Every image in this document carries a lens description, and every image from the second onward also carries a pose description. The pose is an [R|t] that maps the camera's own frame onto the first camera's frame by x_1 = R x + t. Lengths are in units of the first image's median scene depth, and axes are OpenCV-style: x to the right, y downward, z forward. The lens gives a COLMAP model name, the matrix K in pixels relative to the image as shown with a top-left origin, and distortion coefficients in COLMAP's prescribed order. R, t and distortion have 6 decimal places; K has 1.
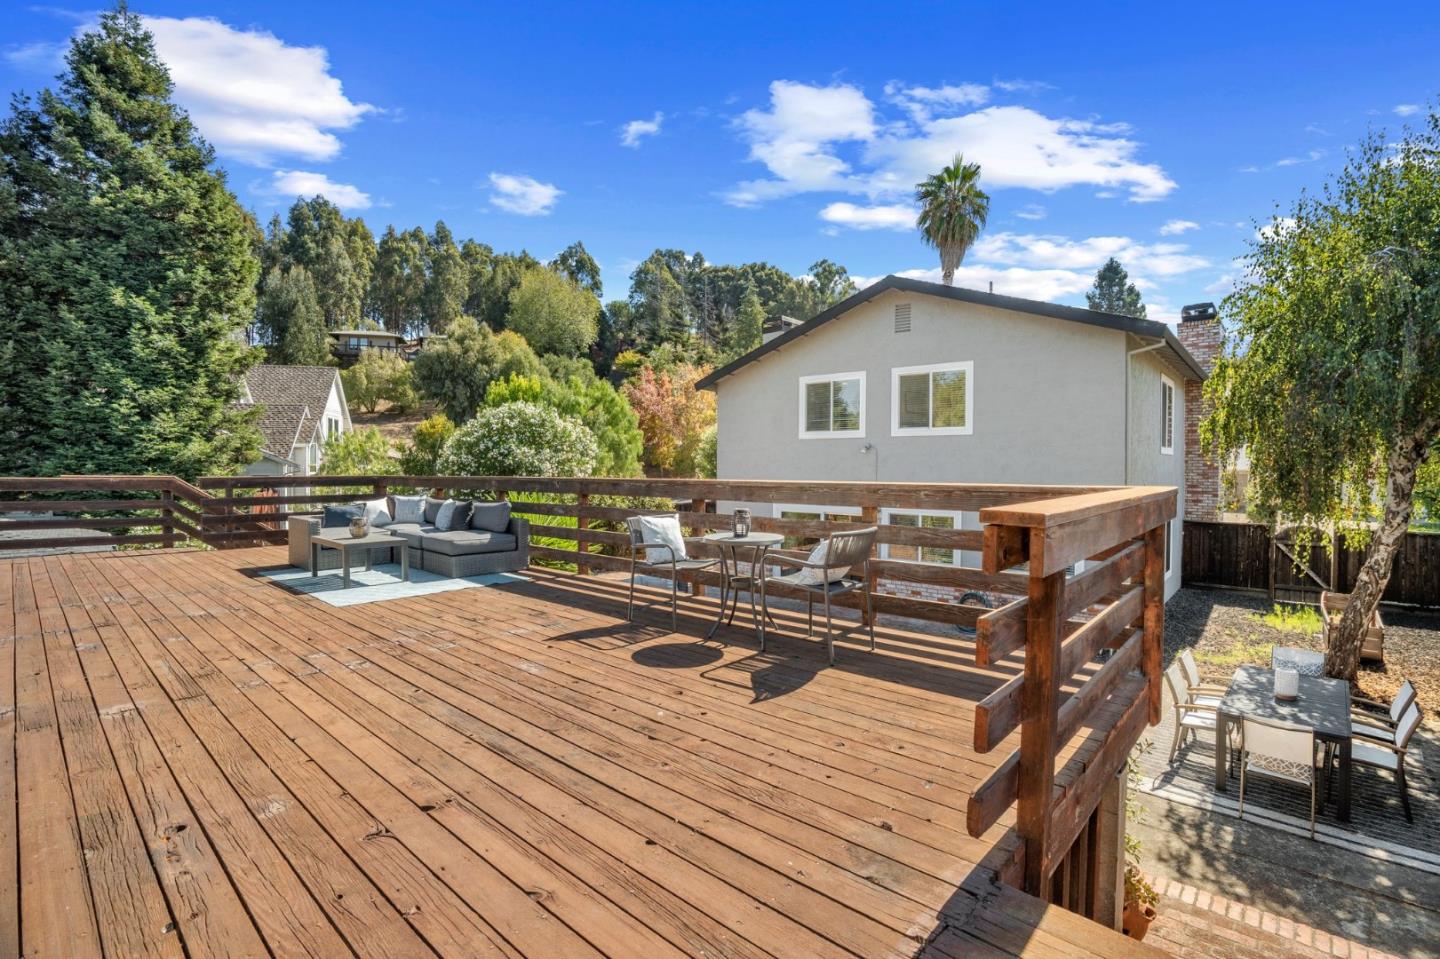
lens RADIAL K [[658.9, 0, 716.4], [0, 658.9, 475.2], [0, 0, 1]] dist [-0.002614, -0.000174]
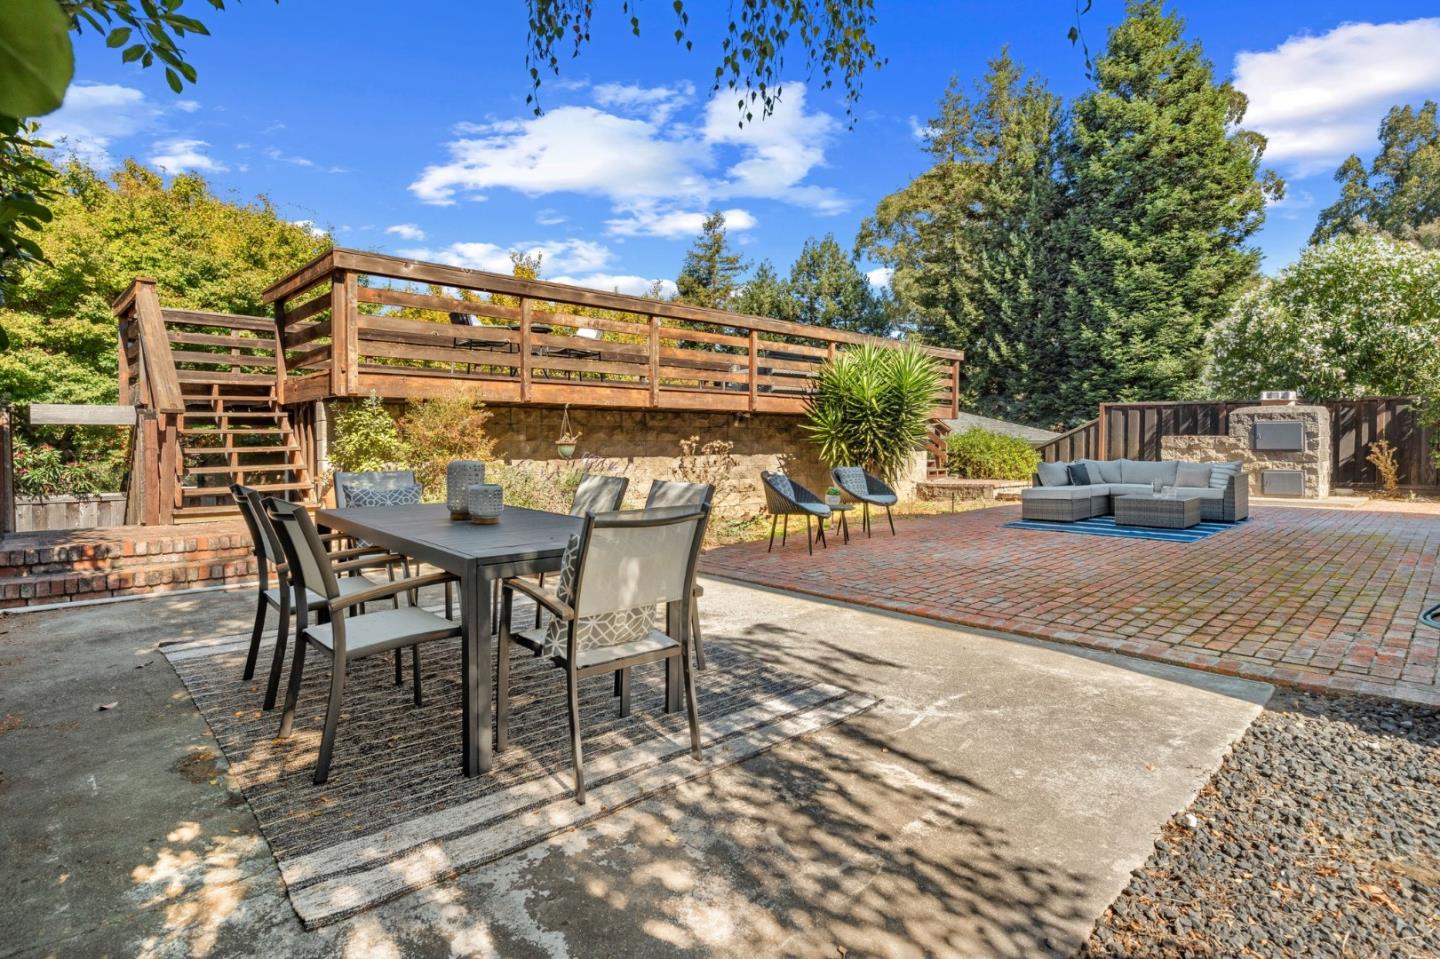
lens RADIAL K [[733.7, 0, 718.3], [0, 733.7, 444.6], [0, 0, 1]] dist [-0.000605, -0.000023]
pose [[-0.065959, 0.007427, -0.997795, 0.434984], [-0.009159, 0.999926, 0.008048, 0.084865], [0.997780, 0.009670, -0.065886, 0.370242]]
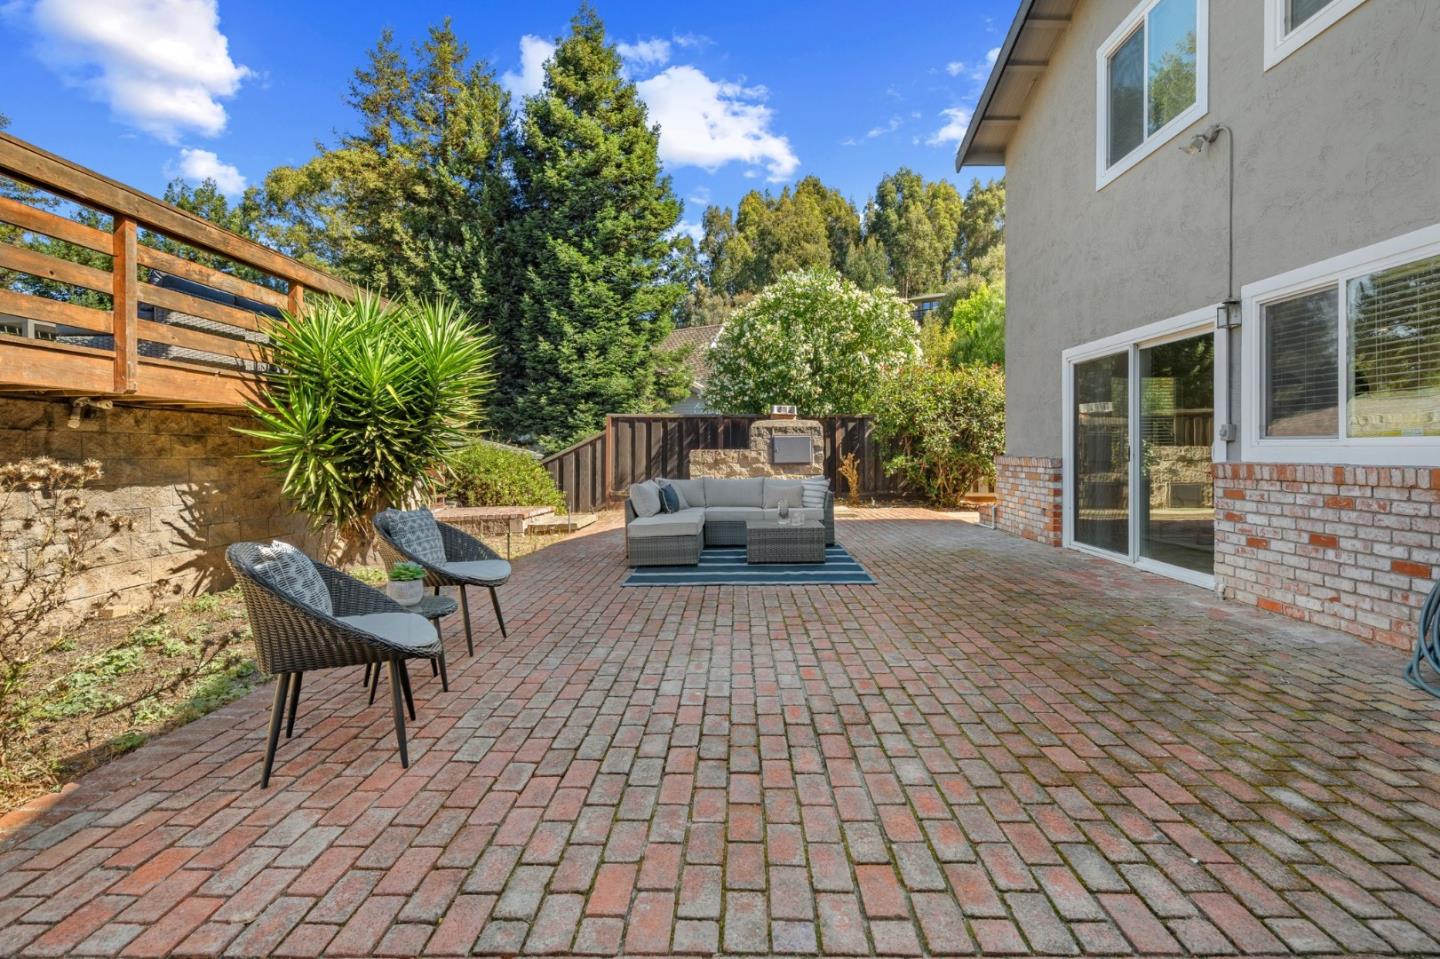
lens RADIAL K [[726.6, 0, 726.4], [0, 726.6, 456.8], [0, 0, 1]] dist [0.002664, 0.000370]
pose [[0.660954, -0.002018, -0.750423, 0.228570], [0.000050, 0.999997, -0.002645, 0.085956], [0.750426, 0.001711, 0.660952, 0.350838]]
